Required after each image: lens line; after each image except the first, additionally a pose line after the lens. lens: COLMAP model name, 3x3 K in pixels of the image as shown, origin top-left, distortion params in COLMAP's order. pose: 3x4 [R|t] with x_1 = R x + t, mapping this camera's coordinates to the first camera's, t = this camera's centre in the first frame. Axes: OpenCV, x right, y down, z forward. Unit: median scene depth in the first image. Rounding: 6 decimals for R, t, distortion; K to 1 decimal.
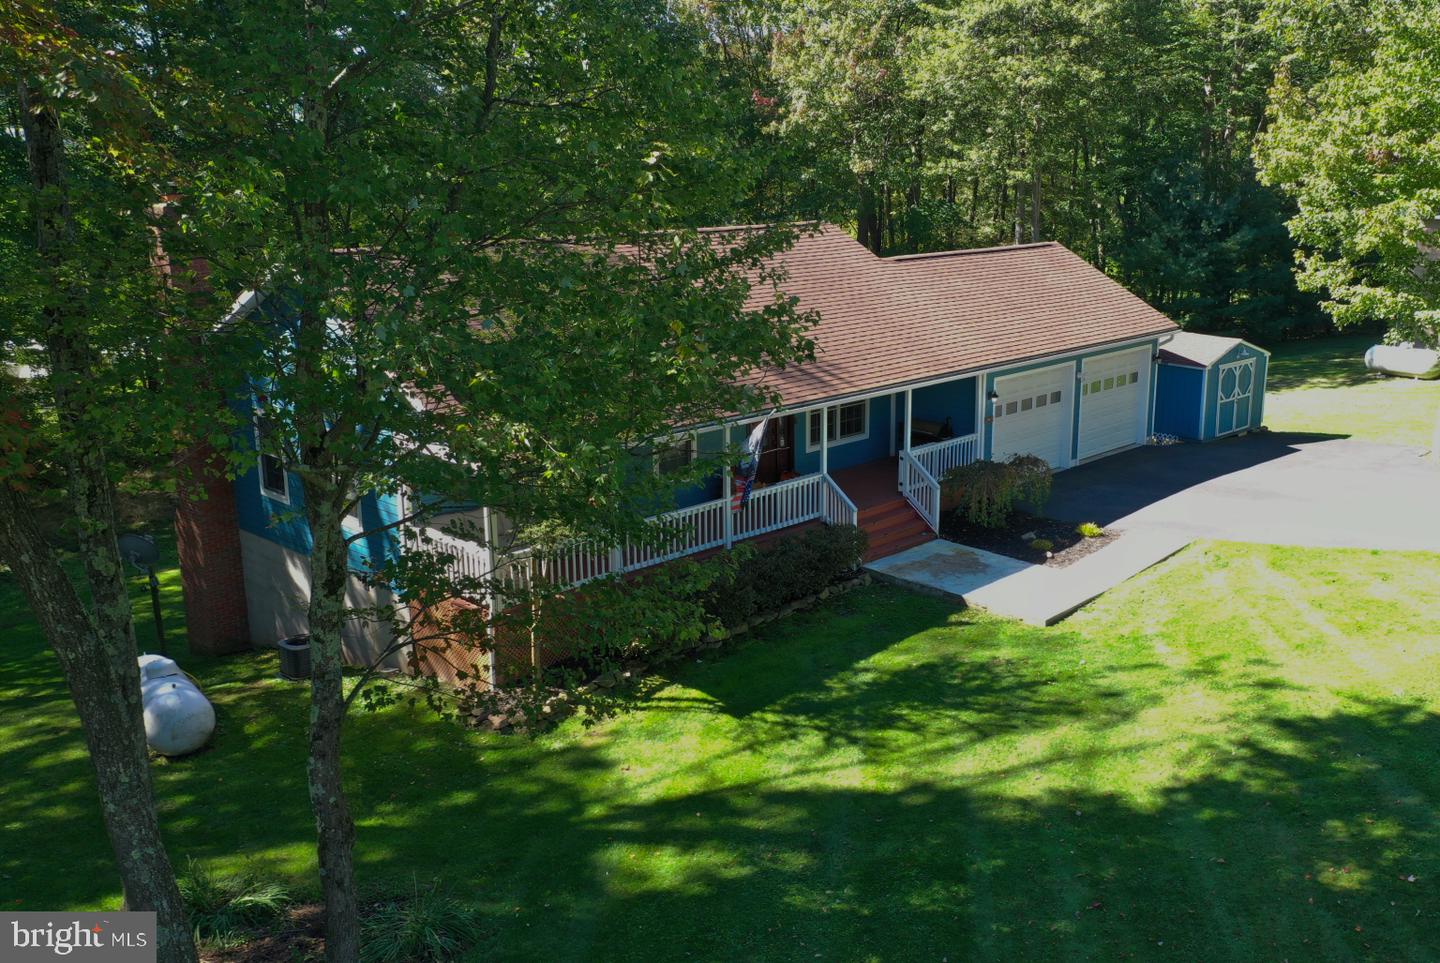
lens RADIAL K [[1381.4, 0, 720.0], [0, 1381.4, 481.5], [0, 0, 1]] dist [-0.003911, -0.001861]
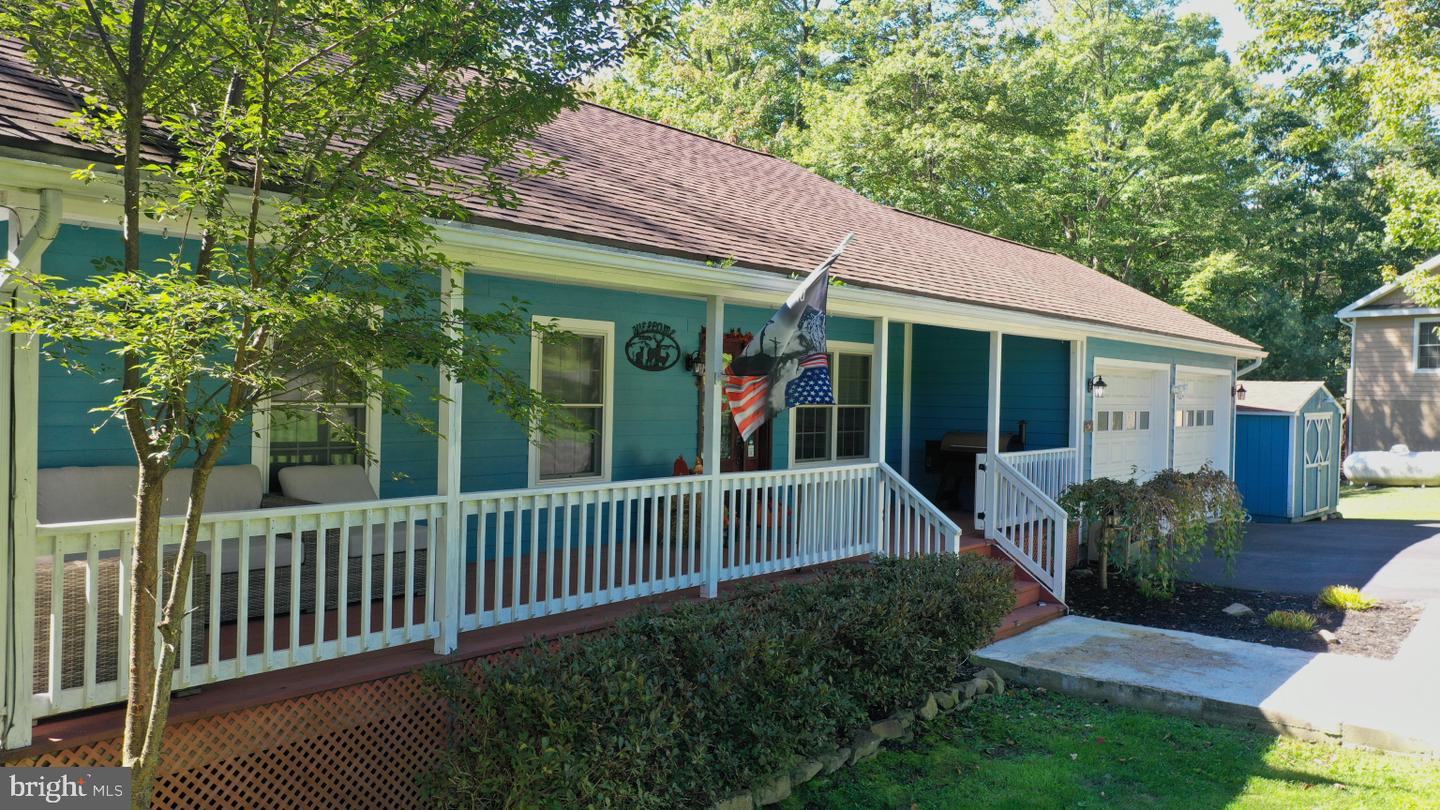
lens RADIAL K [[1213.2, 0, 720.8], [0, 1213.2, 386.2], [0, 0, 1]] dist [0.055168, -0.000137]
pose [[0.988302, 0.032665, 0.148971, -0.043641], [0.003074, 0.972329, -0.233595, 0.064772], [-0.152479, 0.231320, 0.960854, 0.554189]]
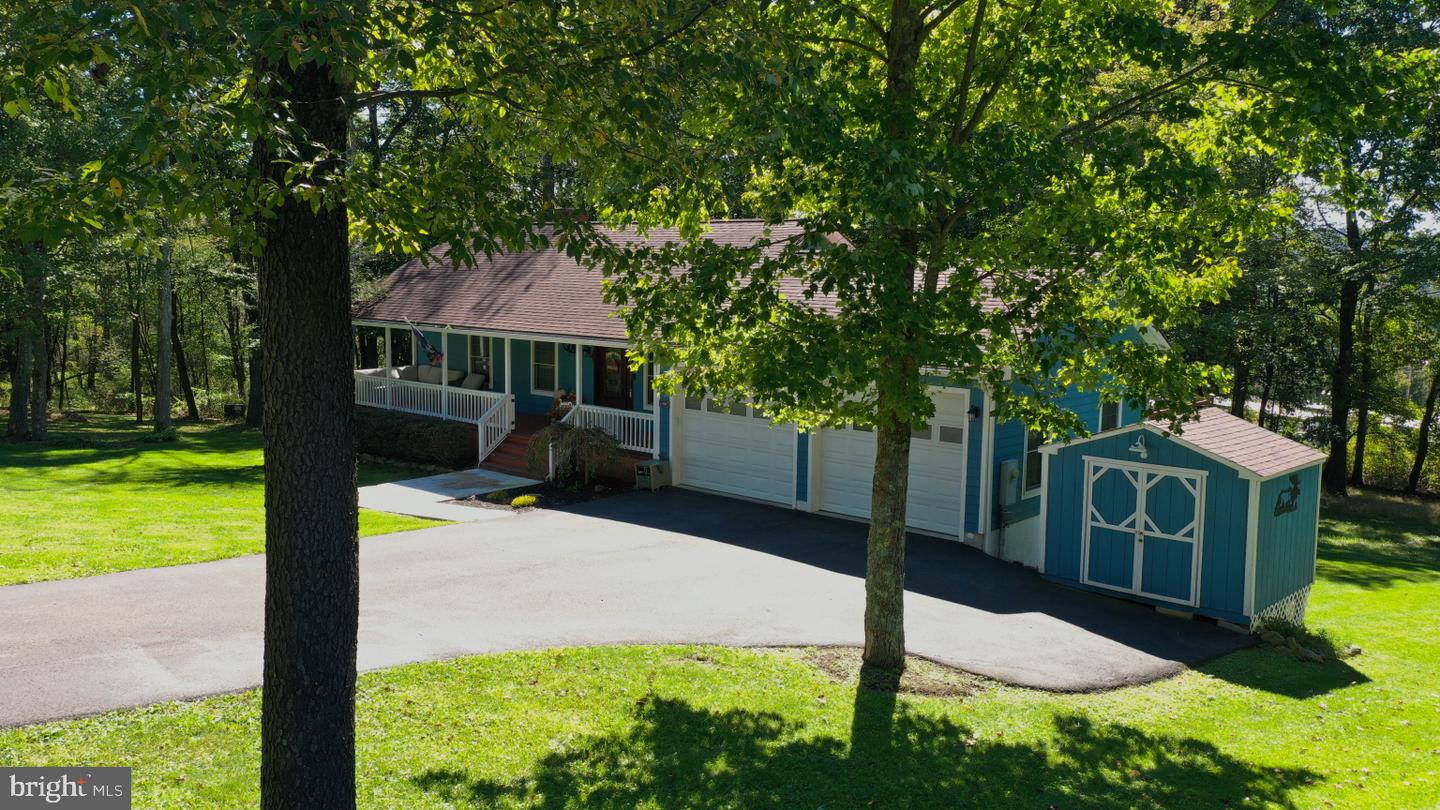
lens RADIAL K [[1213.2, 0, 720.8], [0, 1213.2, 386.2], [0, 0, 1]] dist [0.055168, -0.000137]
pose [[0.043975, 0.115174, -0.992372, 1.097007], [-0.253169, 0.962193, 0.100452, -0.160439], [0.966422, 0.246820, 0.071471, 1.049556]]
